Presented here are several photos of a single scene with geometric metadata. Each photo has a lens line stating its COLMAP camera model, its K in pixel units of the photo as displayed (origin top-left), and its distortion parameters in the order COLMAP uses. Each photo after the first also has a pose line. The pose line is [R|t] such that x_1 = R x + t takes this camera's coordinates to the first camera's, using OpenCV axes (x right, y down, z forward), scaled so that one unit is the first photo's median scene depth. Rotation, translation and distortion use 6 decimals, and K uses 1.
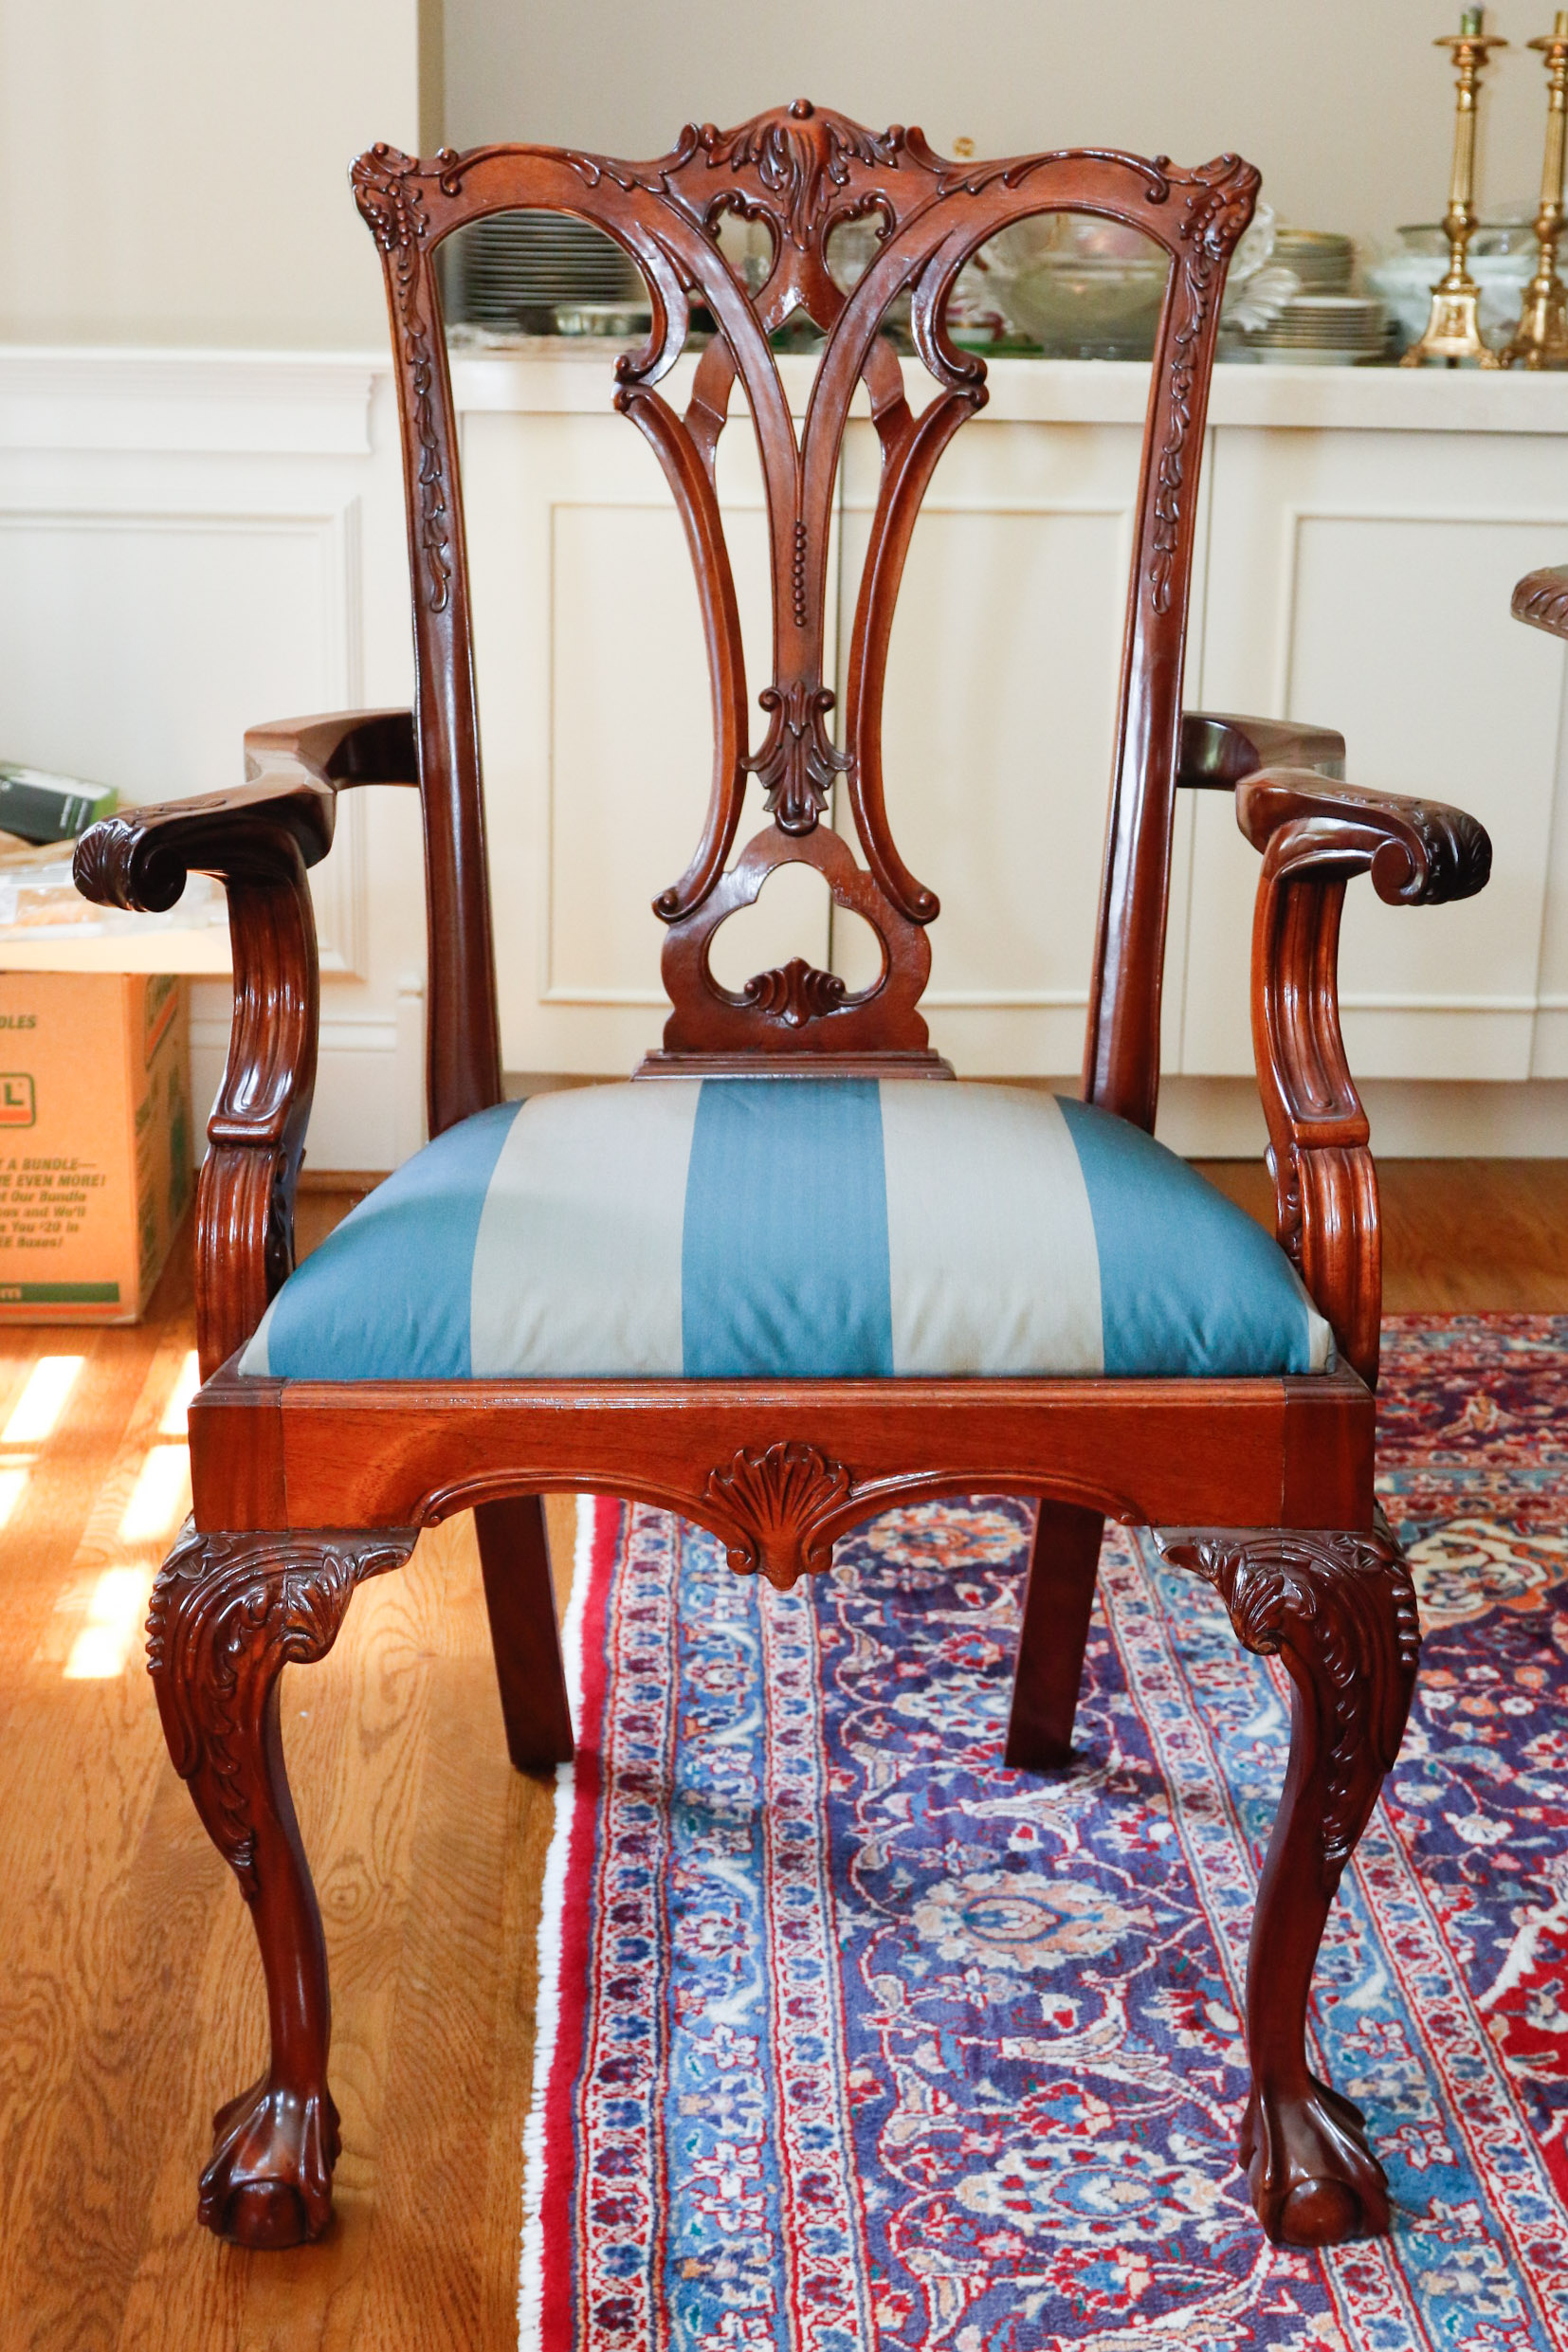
lens RADIAL K [[3202.8, 0, 768.7], [0, 3202.8, 1254.1], [0, 0, 1]] dist [-0.102695, 0.090832]
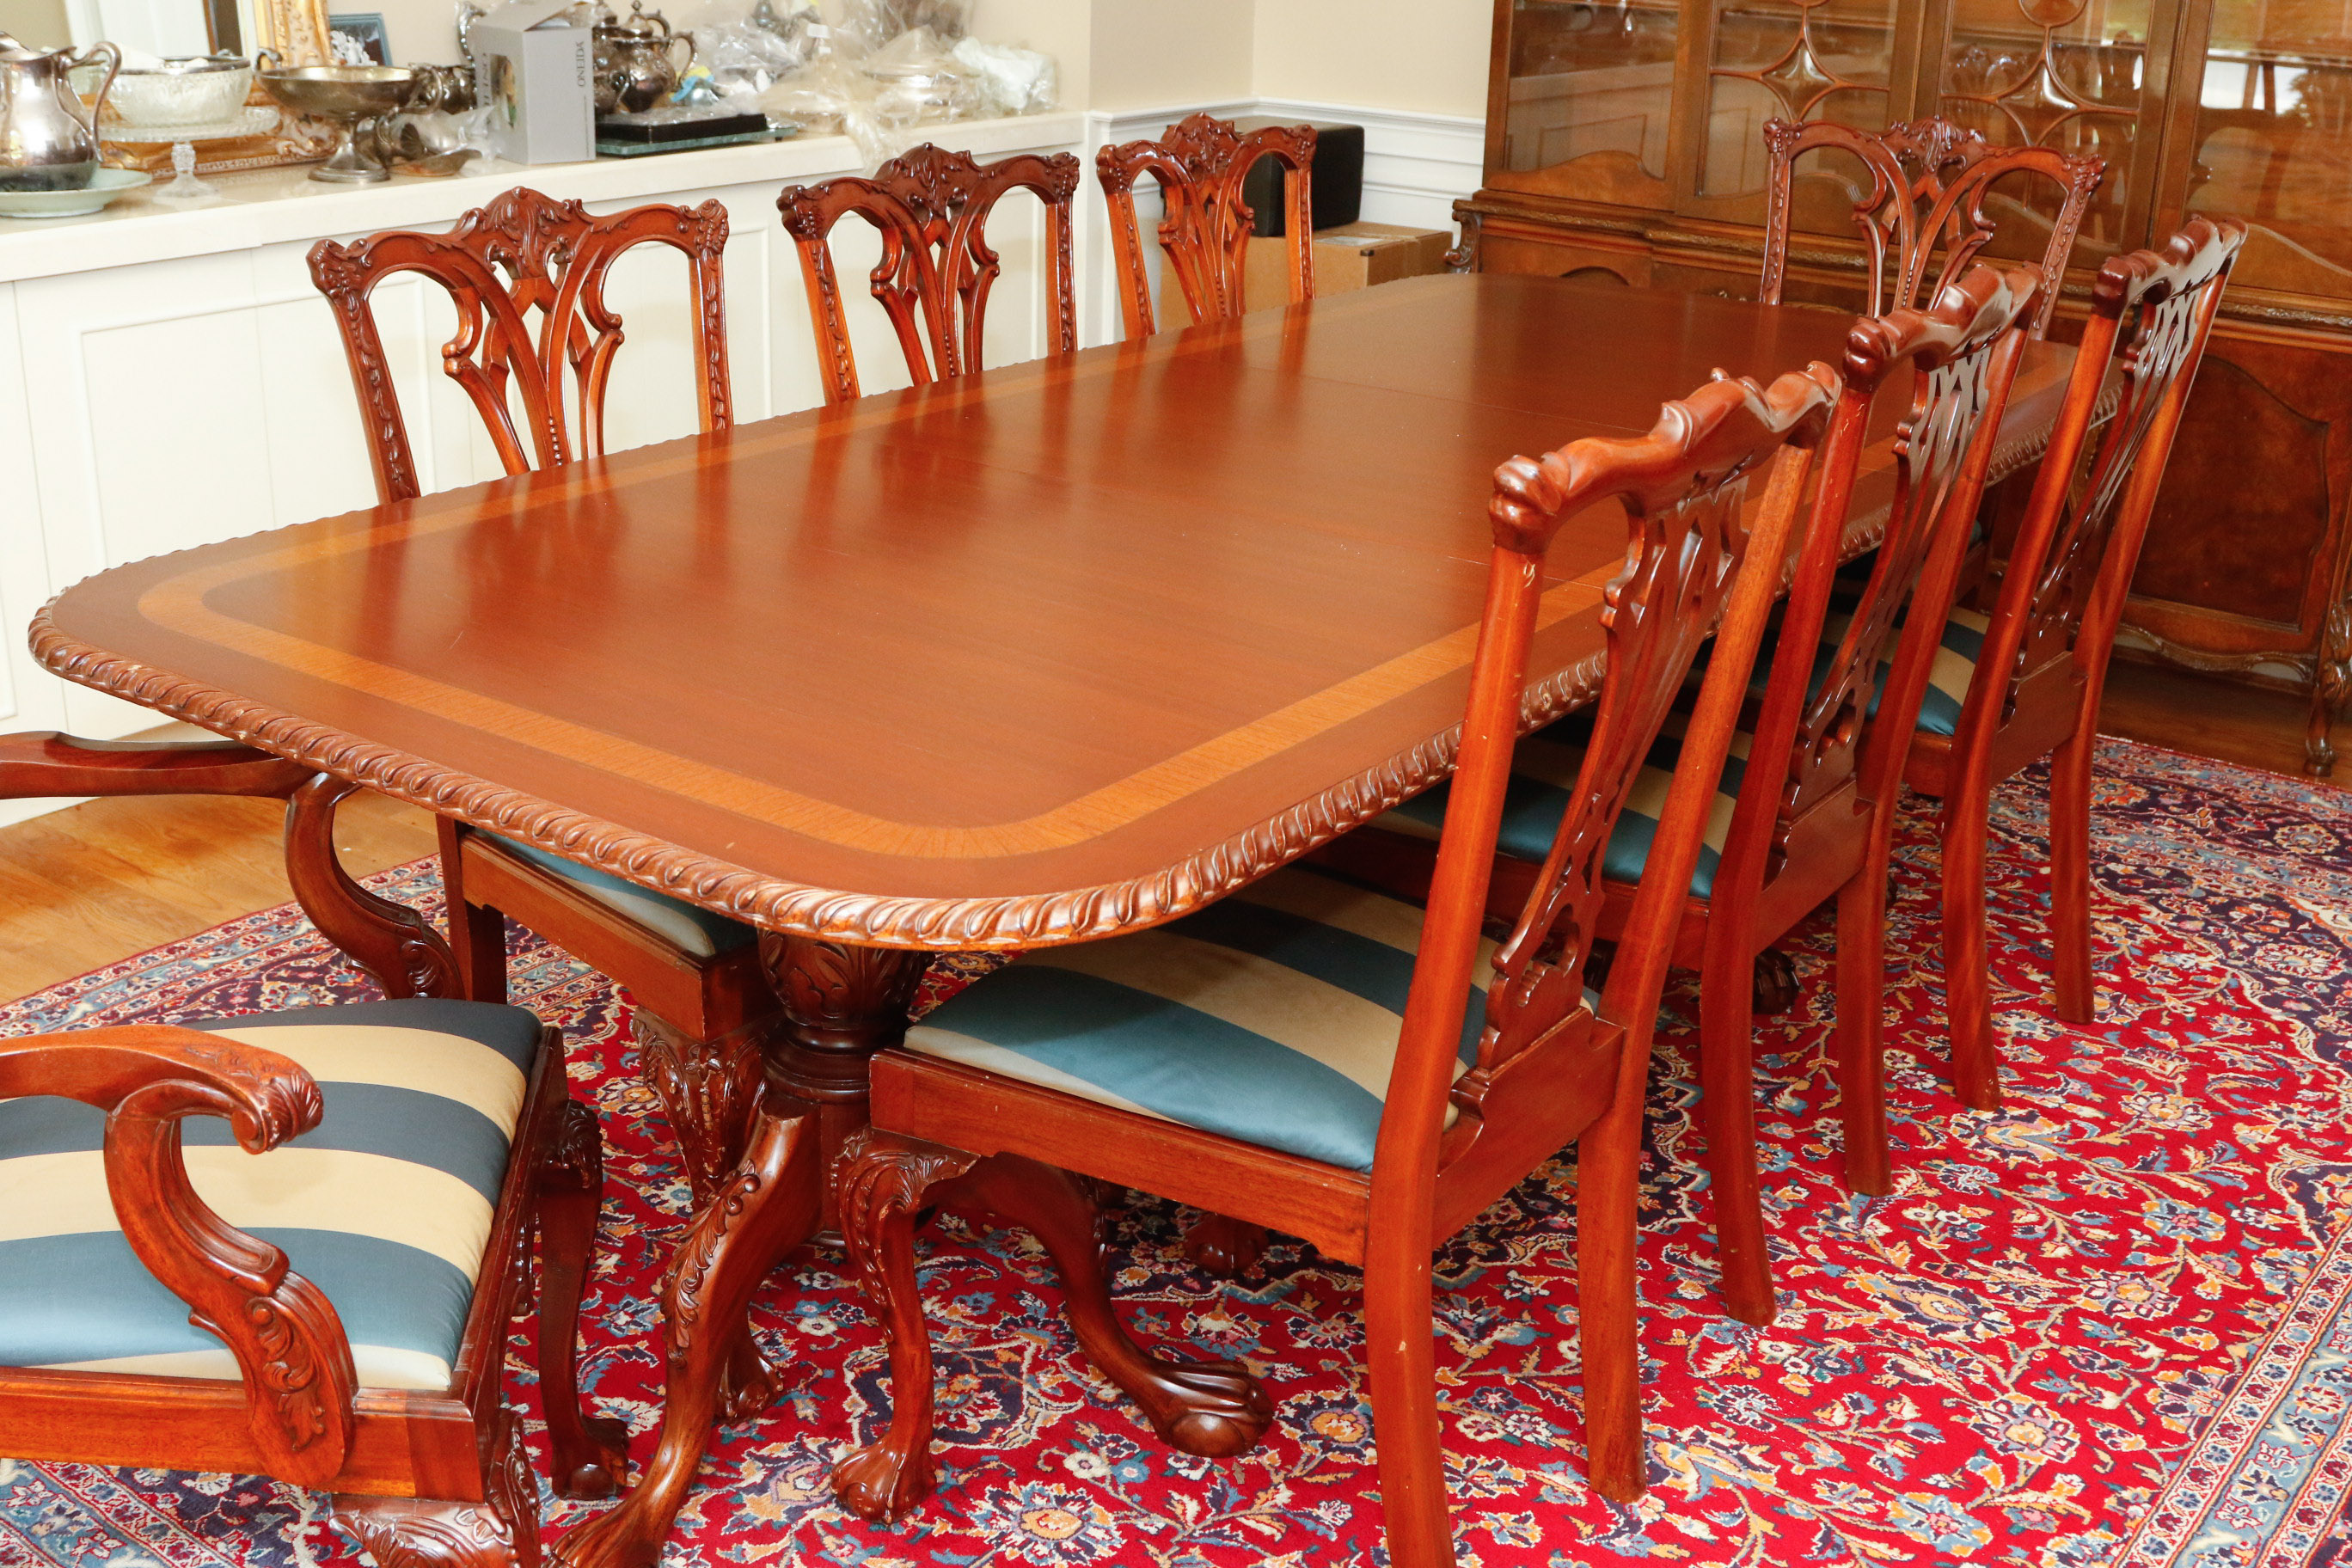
lens RADIAL K [[2565.2, 0, 1176.0], [0, 2565.2, 784.0], [0, 0, 1]] dist [-0.131647, 0.084785]
pose [[0.625979, -0.269174, 0.731912, -0.253925], [0.215580, 0.961697, 0.169304, -0.228178], [-0.749450, 0.051805, 0.660031, -0.062547]]
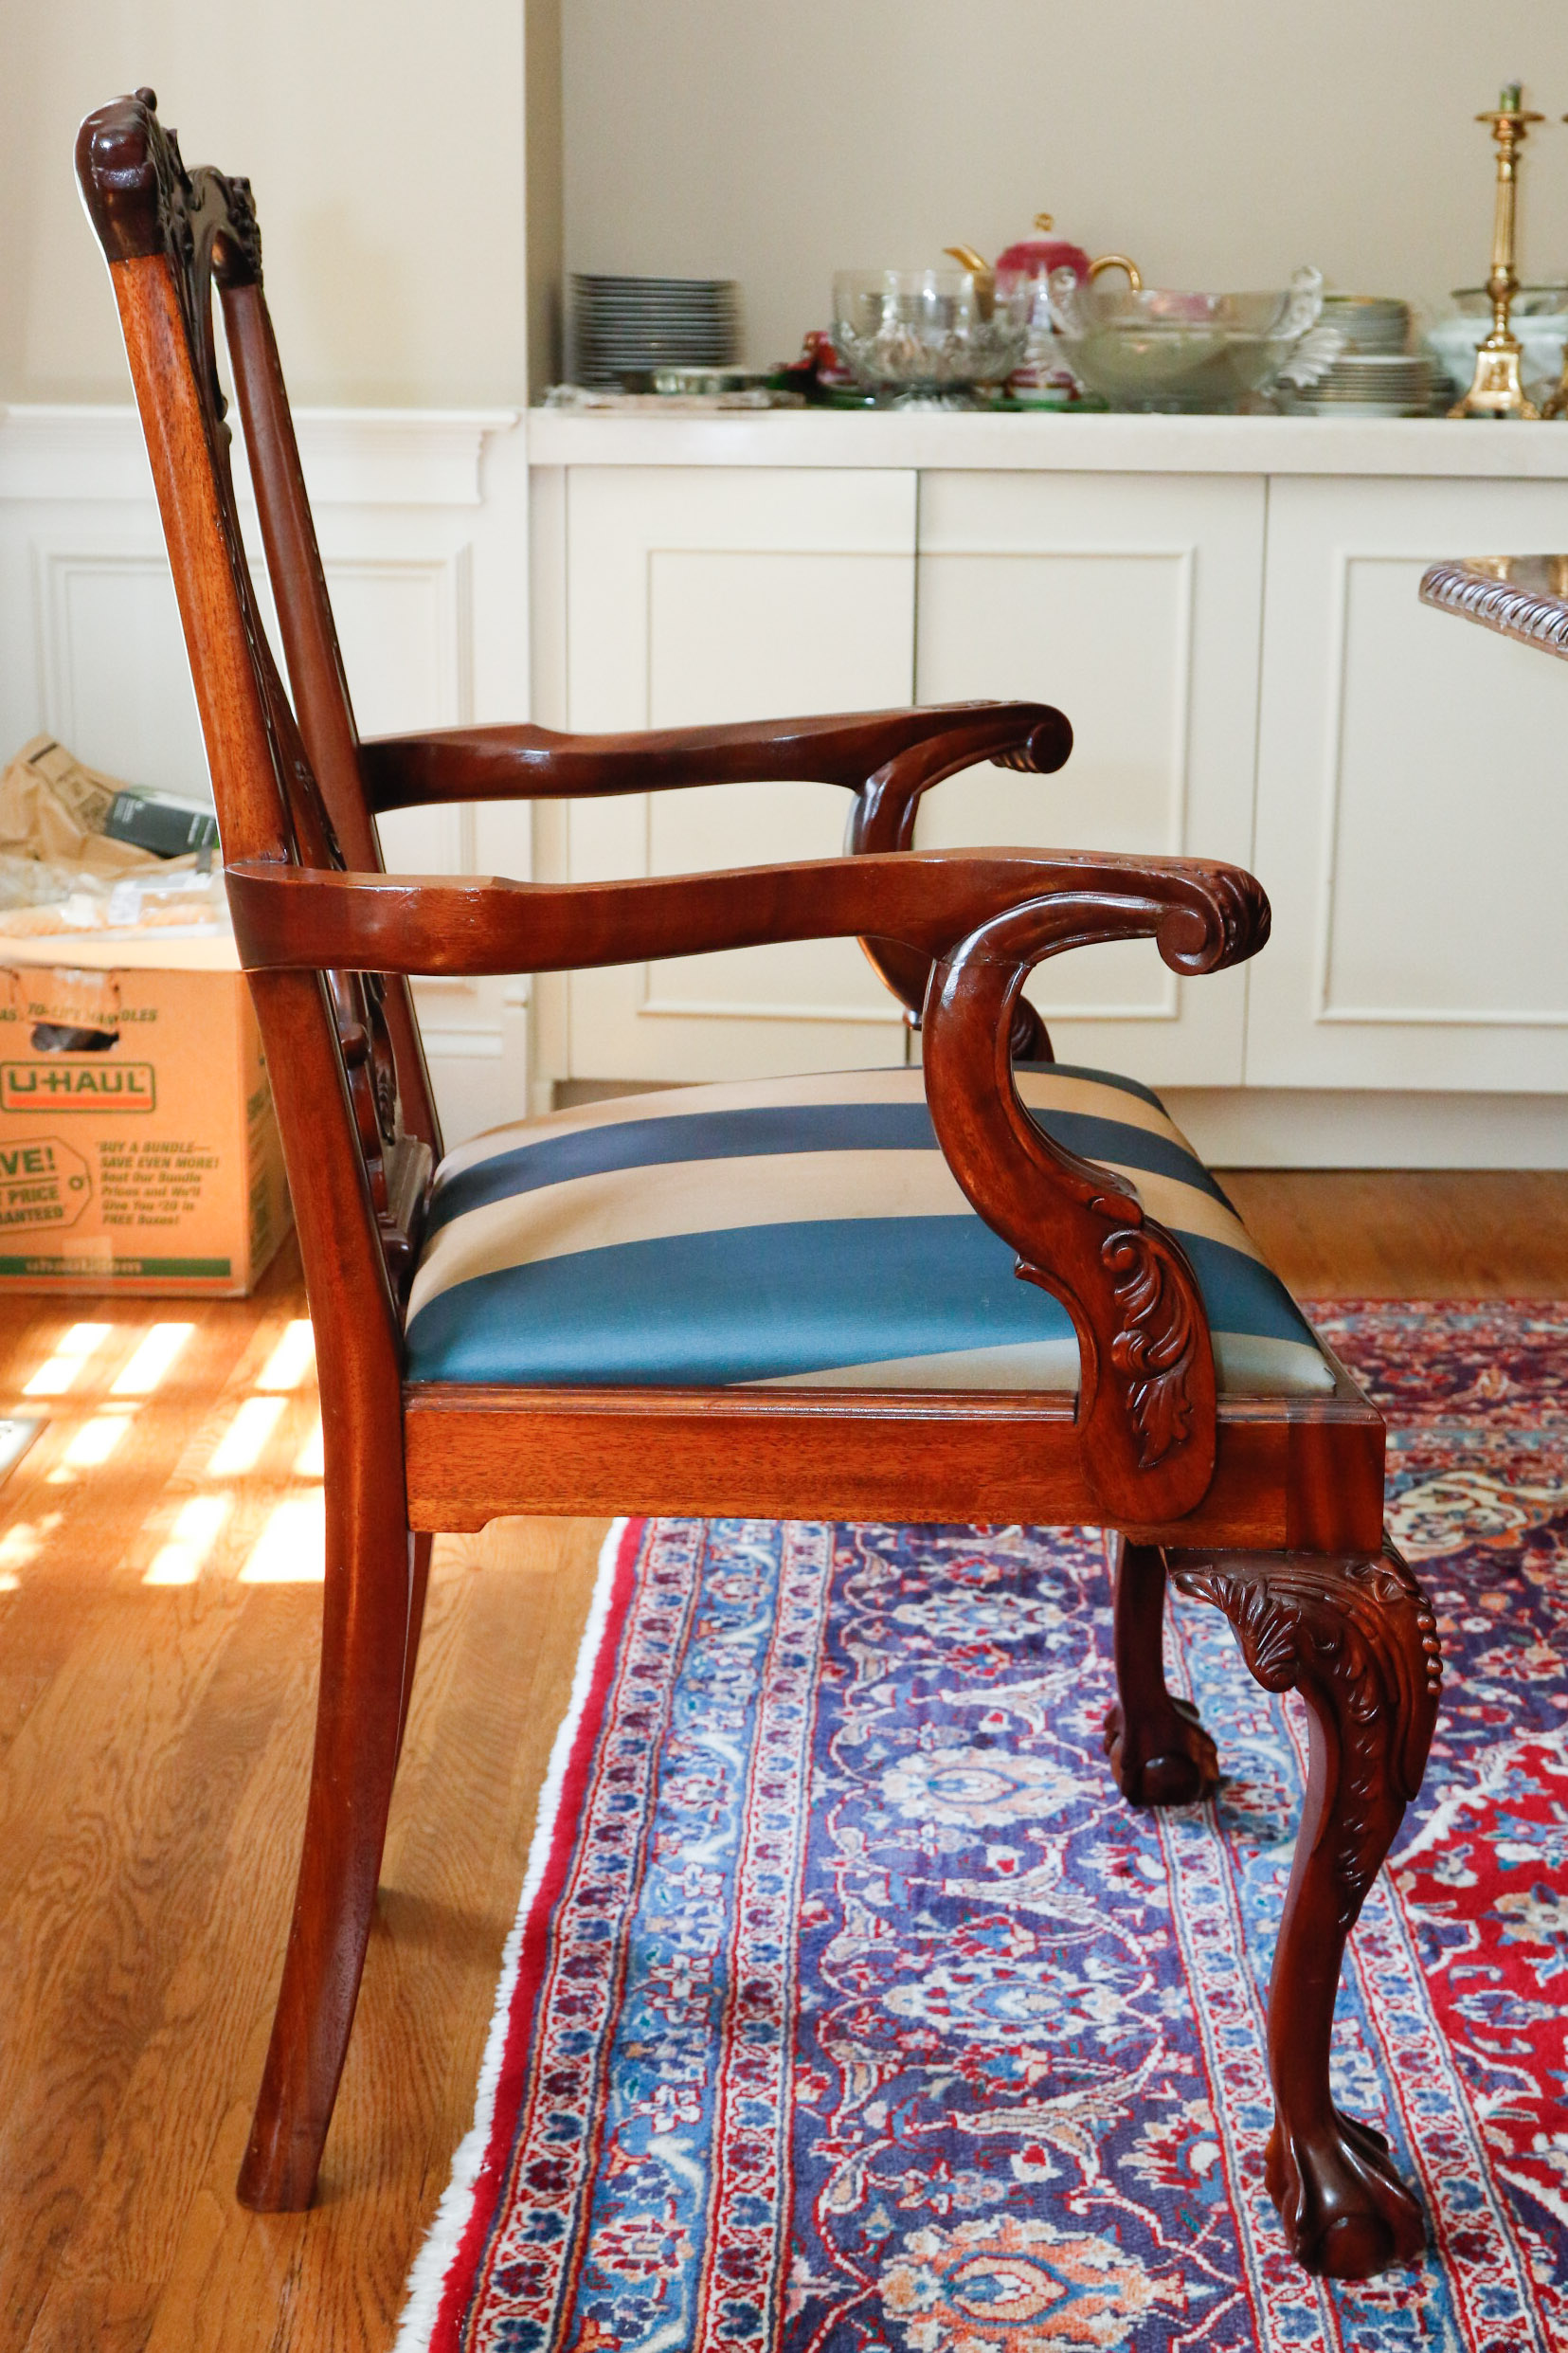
lens RADIAL K [[3196.5, 0, 784.0], [0, 3196.5, 1176.5], [0, 0, 1]] dist [-0.098401, 0.061149]
pose [[0.998087, 0.005776, -0.061559, 0.080271], [-0.009152, 0.998460, -0.054712, 0.061924], [0.061148, 0.055171, 0.996603, -0.108035]]
